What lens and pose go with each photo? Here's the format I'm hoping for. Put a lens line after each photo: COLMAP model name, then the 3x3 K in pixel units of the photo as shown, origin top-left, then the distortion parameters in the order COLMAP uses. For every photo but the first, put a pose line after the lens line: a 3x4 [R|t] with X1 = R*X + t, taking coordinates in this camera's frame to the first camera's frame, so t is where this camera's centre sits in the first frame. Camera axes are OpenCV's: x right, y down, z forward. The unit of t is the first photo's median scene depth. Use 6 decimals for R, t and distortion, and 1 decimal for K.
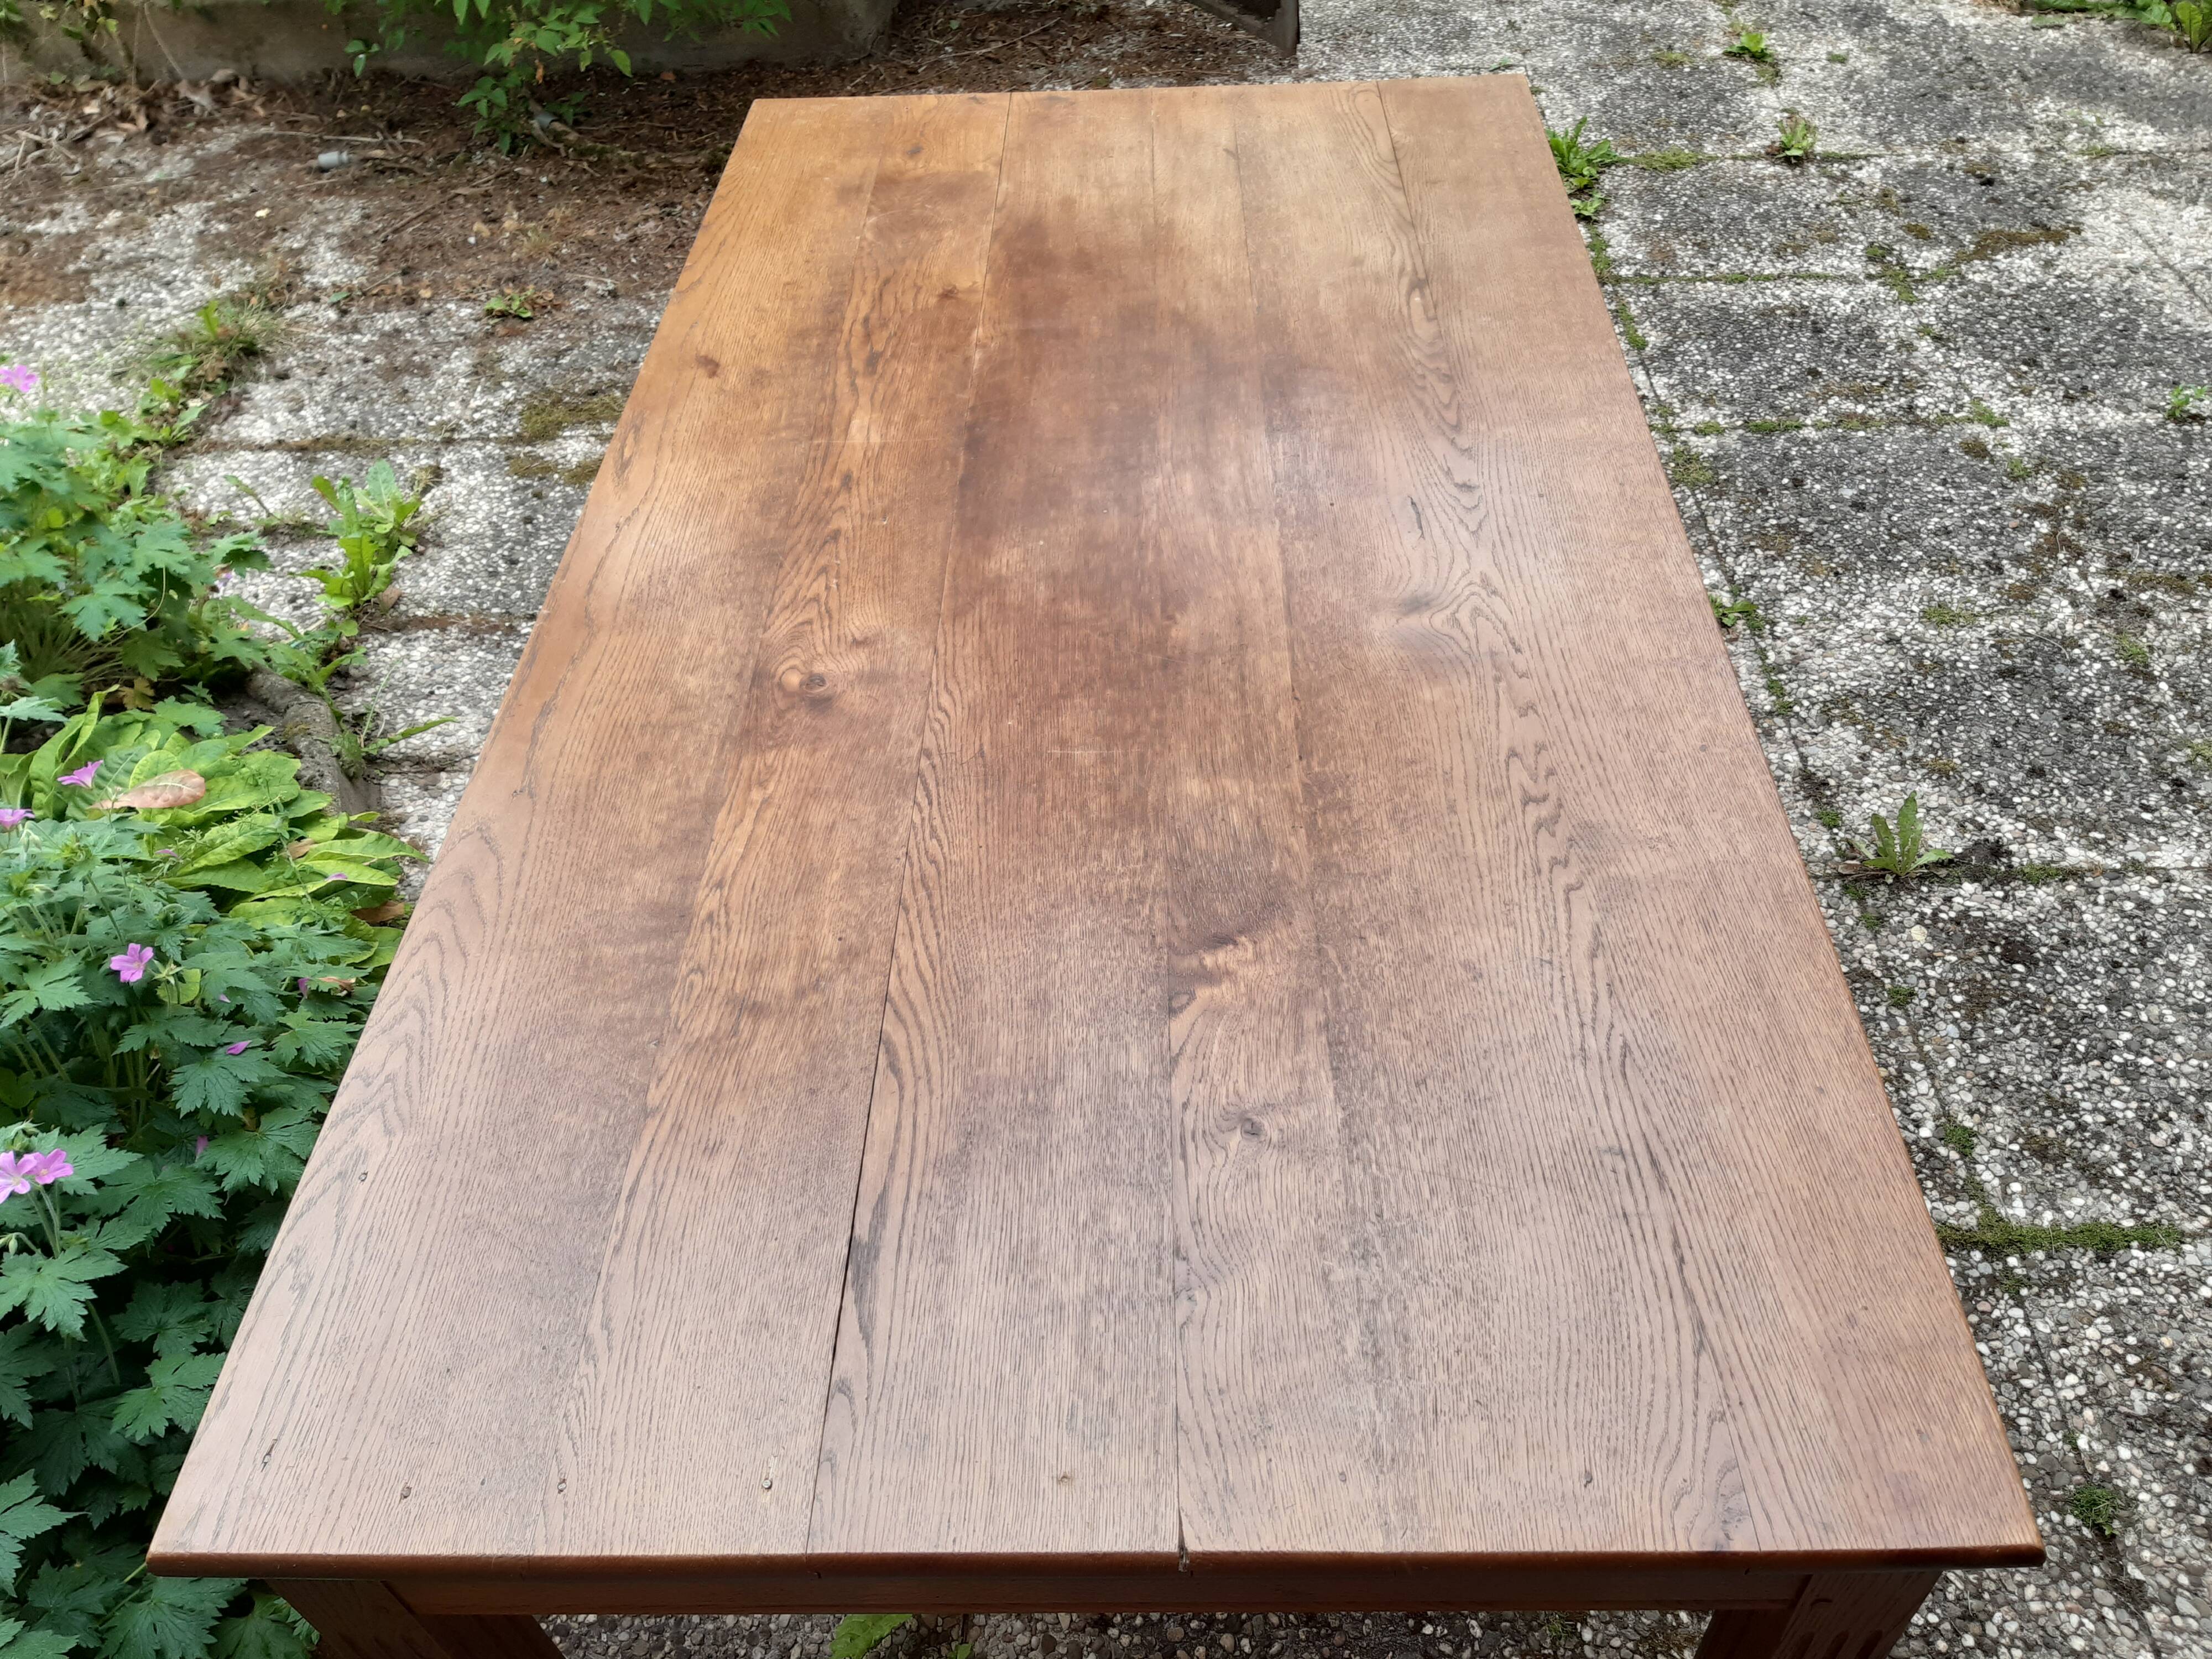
lens RADIAL K [[1734.8, 0, 1121.4], [0, 1734.8, 871.6], [0, 0, 1]] dist [0.072847, -0.143465]
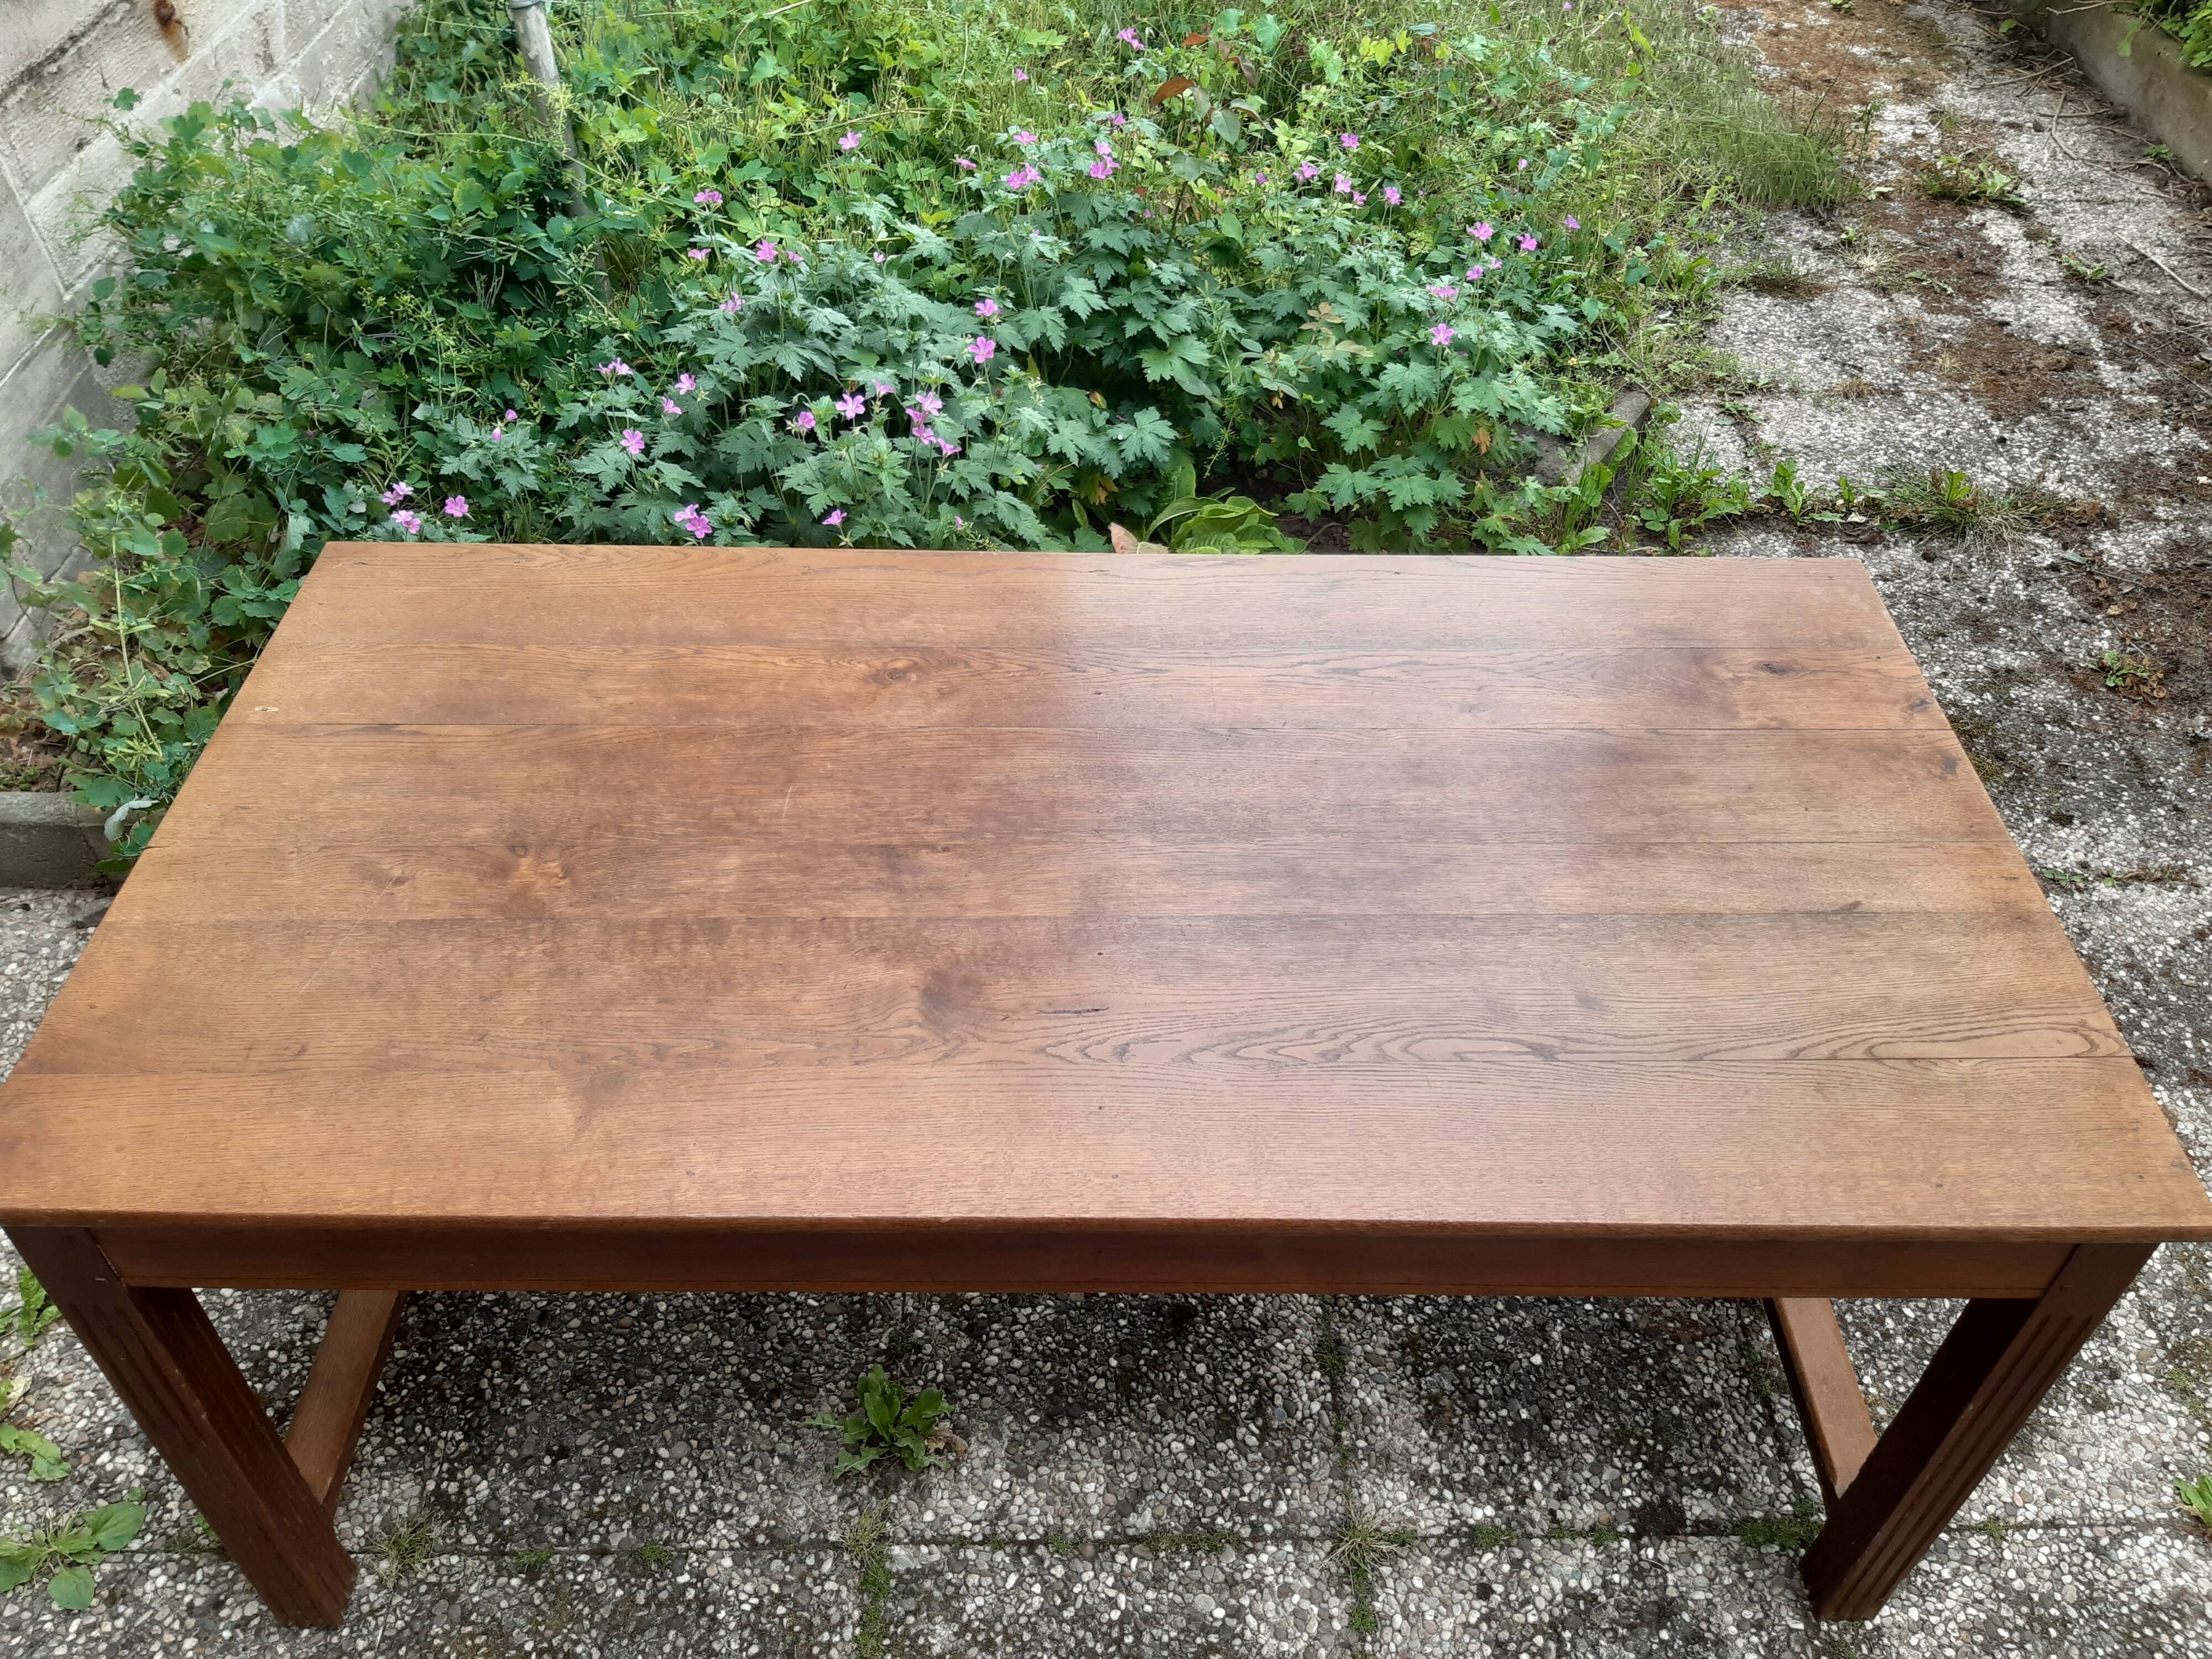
lens RADIAL K [[1726.1, 0, 1141.6], [0, 1726.1, 823.5], [0, 0, 1]] dist [0.042354, -0.095983]
pose [[0.028708, 0.702639, -0.710967, 0.584632], [-0.730925, 0.499931, 0.464562, -0.546118], [0.681853, 0.506327, 0.527929, 0.293365]]
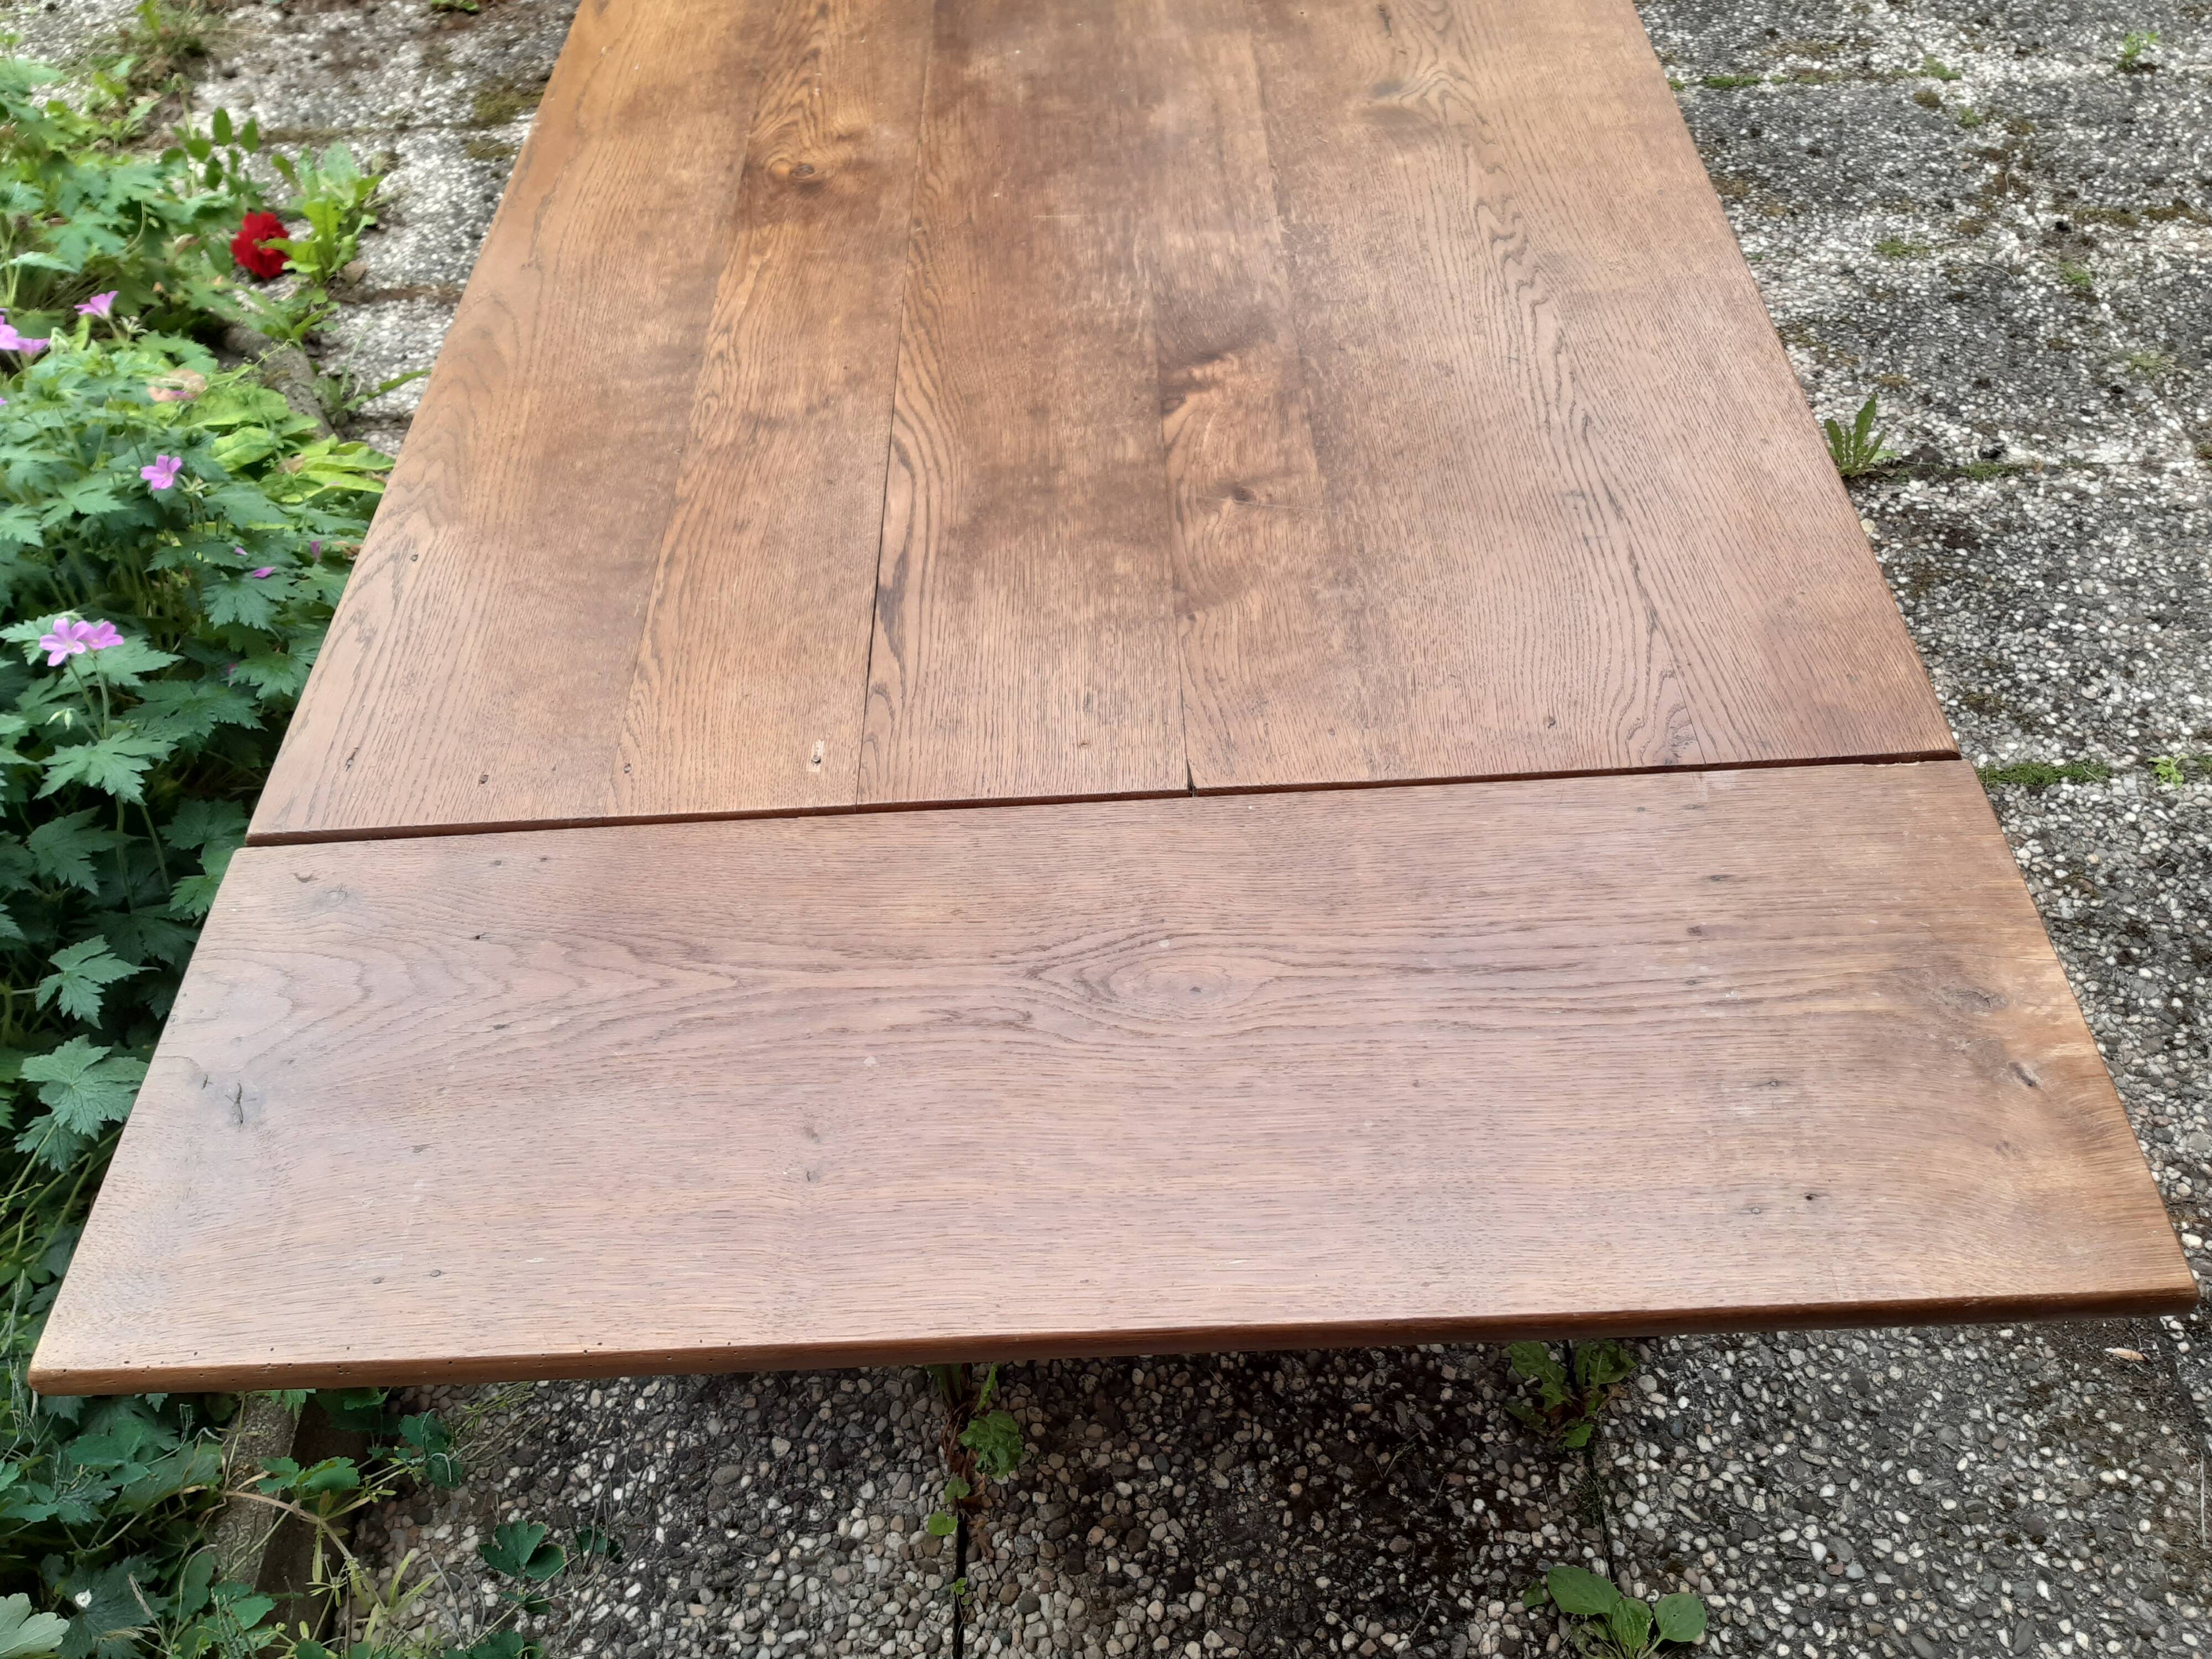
lens RADIAL K [[1734.8, 0, 1121.4], [0, 1734.8, 871.6], [0, 0, 1]] dist [0.072847, -0.143465]
pose [[0.999424, -0.027875, 0.019345, -0.013325], [0.026013, 0.995547, 0.090605, 0.137969], [-0.021784, -0.090050, 0.995699, -0.045713]]
